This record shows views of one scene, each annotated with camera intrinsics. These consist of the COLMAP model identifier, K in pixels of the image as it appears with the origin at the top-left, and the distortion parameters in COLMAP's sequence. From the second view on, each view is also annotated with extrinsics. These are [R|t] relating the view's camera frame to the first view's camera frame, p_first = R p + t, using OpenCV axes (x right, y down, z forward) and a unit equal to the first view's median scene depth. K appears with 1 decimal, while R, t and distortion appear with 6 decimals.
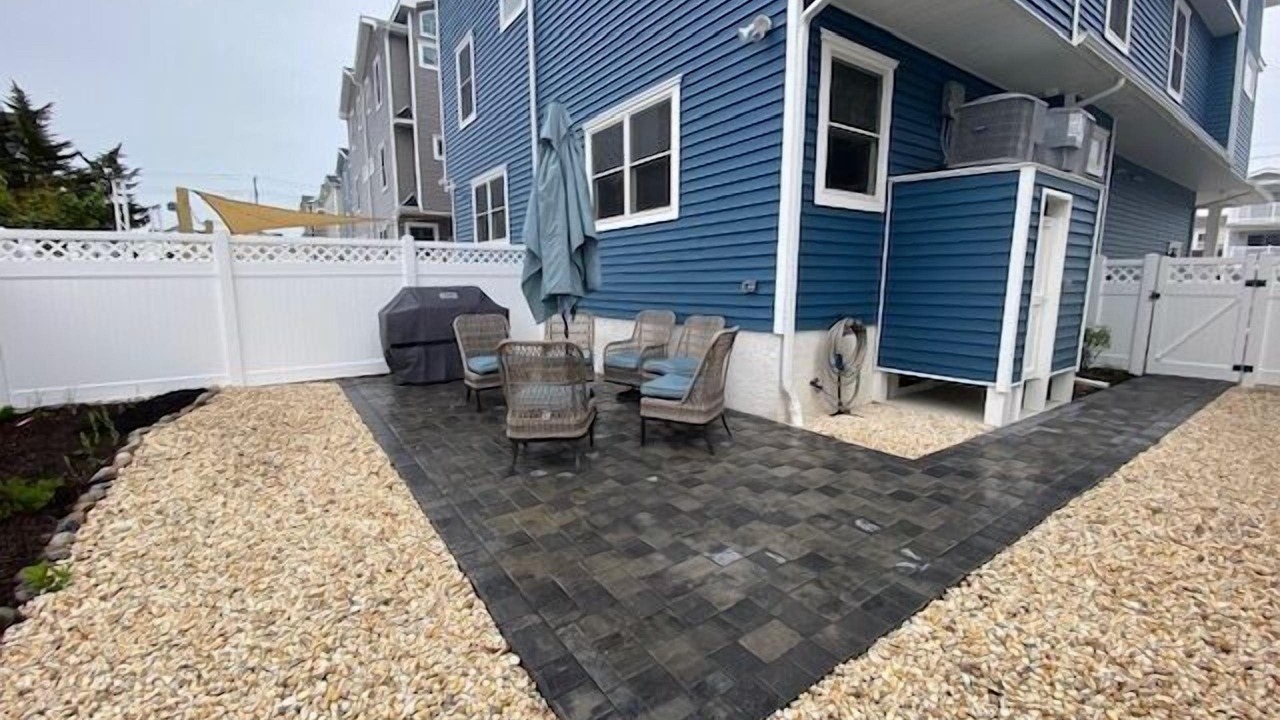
lens RADIAL K [[507.3, 0, 609.7], [0, 507.3, 353.3], [0, 0, 1]] dist [-0.001621, -0.000233]
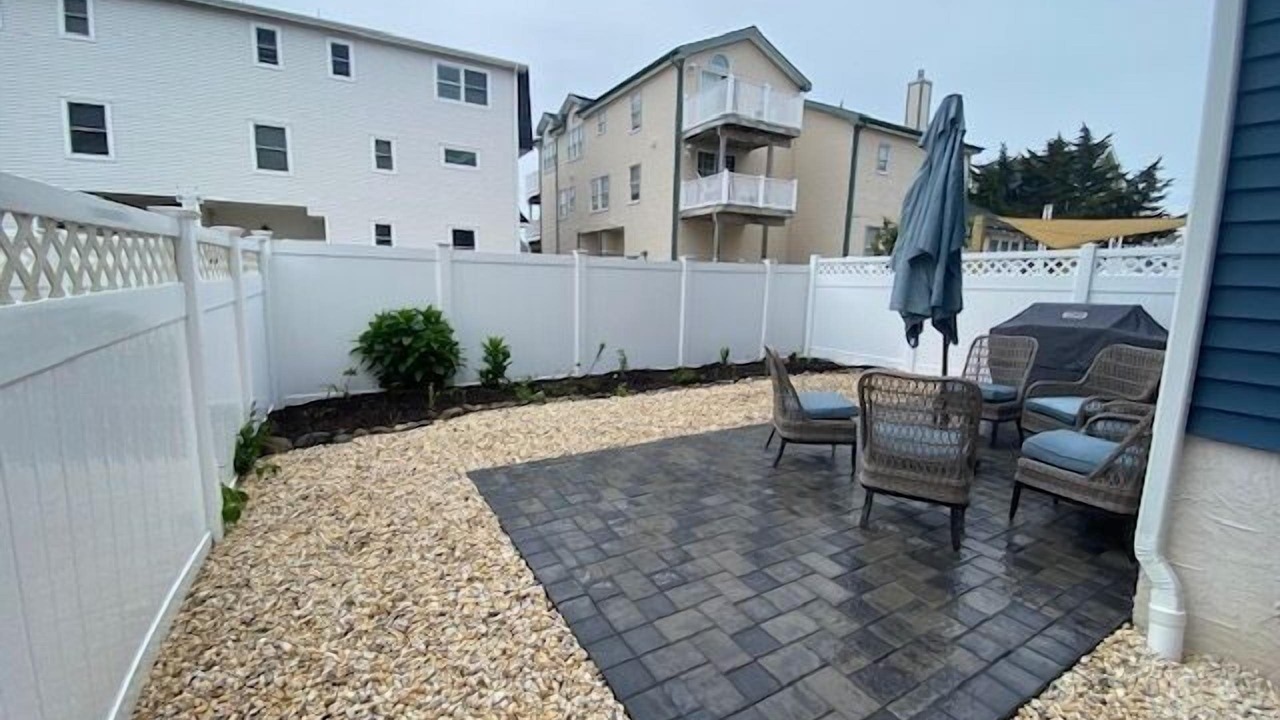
lens RADIAL K [[533.6, 0, 640.0], [0, 533.6, 360.0], [0, 0, 1]] dist [0.001388, 0.000024]
pose [[-0.055364, 0.154627, -0.986420, 0.693289], [-0.180528, 0.970103, 0.162202, -0.079761], [0.982010, 0.187056, -0.025795, 0.473870]]
